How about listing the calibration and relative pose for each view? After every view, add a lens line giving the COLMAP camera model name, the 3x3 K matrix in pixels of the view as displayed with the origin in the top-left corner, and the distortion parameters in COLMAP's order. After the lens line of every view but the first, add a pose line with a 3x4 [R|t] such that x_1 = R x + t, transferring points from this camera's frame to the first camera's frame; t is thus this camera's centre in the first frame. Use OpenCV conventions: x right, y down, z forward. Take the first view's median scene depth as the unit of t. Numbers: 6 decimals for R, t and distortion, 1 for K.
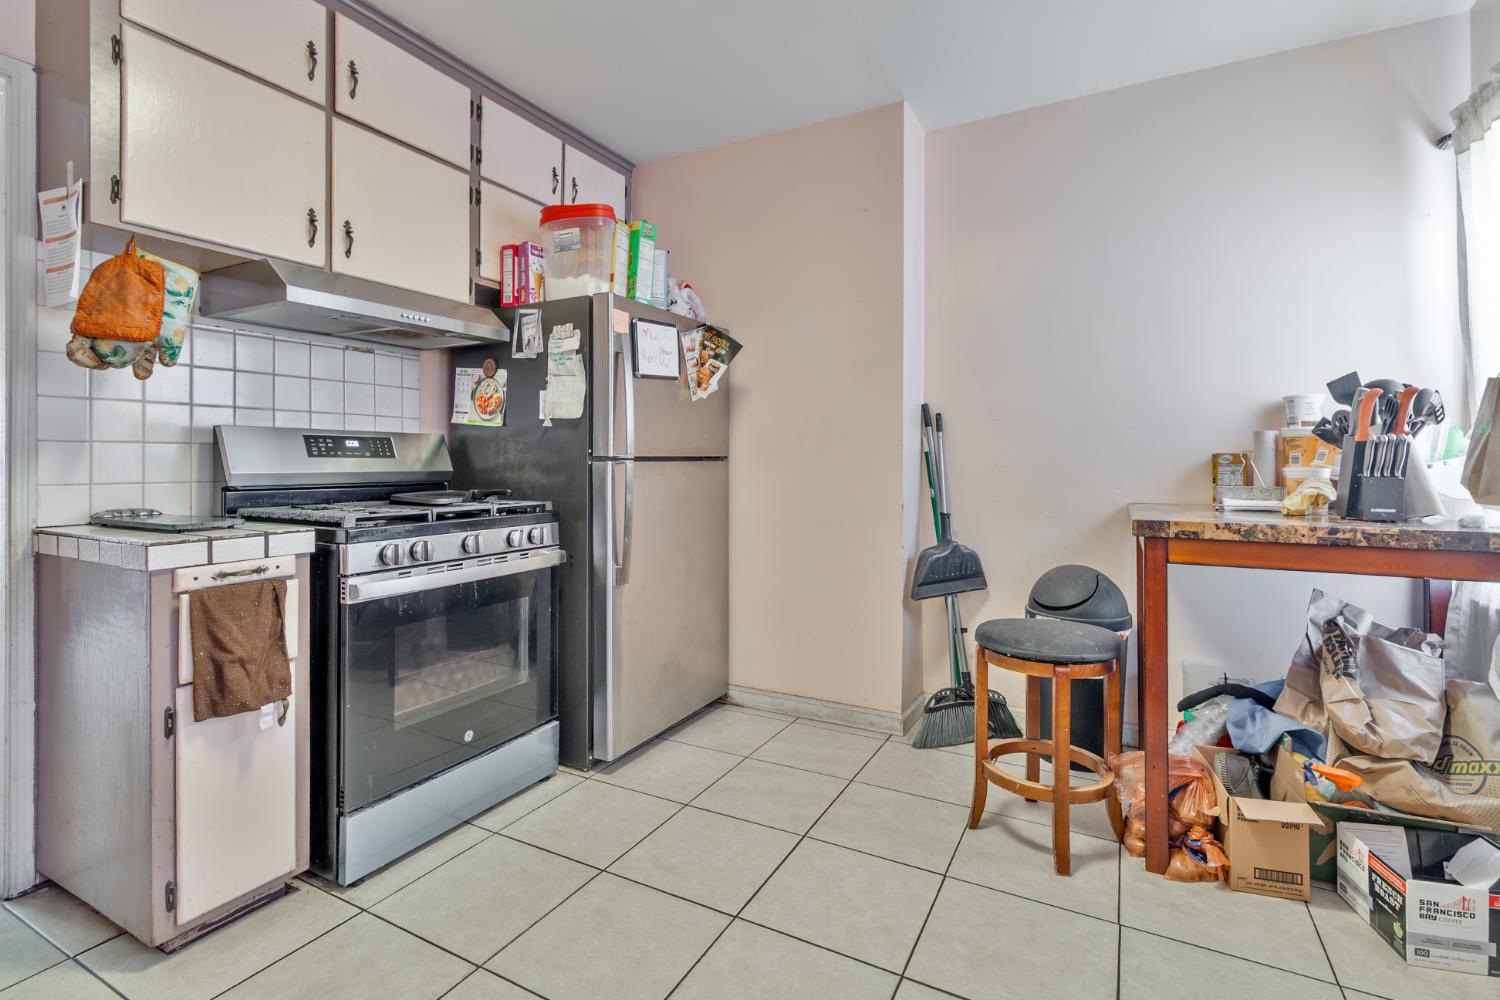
lens RADIAL K [[690.0, 0, 761.2], [0, 690.0, 459.8], [0, 0, 1]] dist [-0.000963, 0.001561]
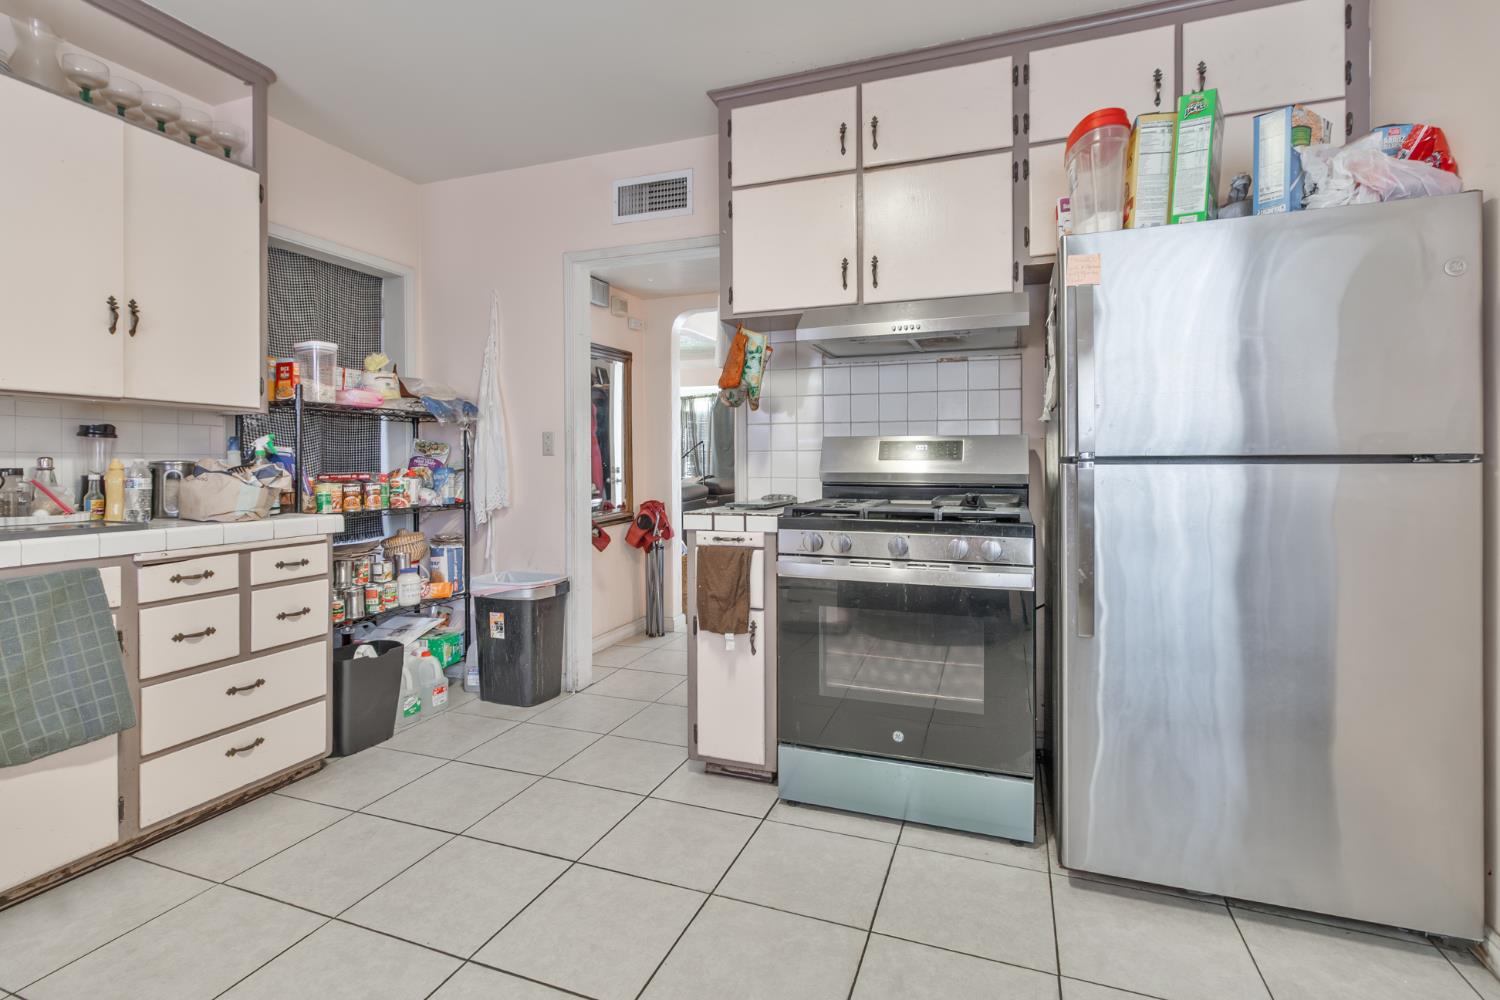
lens RADIAL K [[690.0, 0, 772.9], [0, 690.0, 465.9], [0, 0, 1]] dist [-0.000963, 0.001561]
pose [[0.146488, 0.004376, -0.989203, 0.509013], [0.002961, 0.999984, 0.004862, 0.001161], [0.989208, -0.003641, 0.146472, 0.635837]]
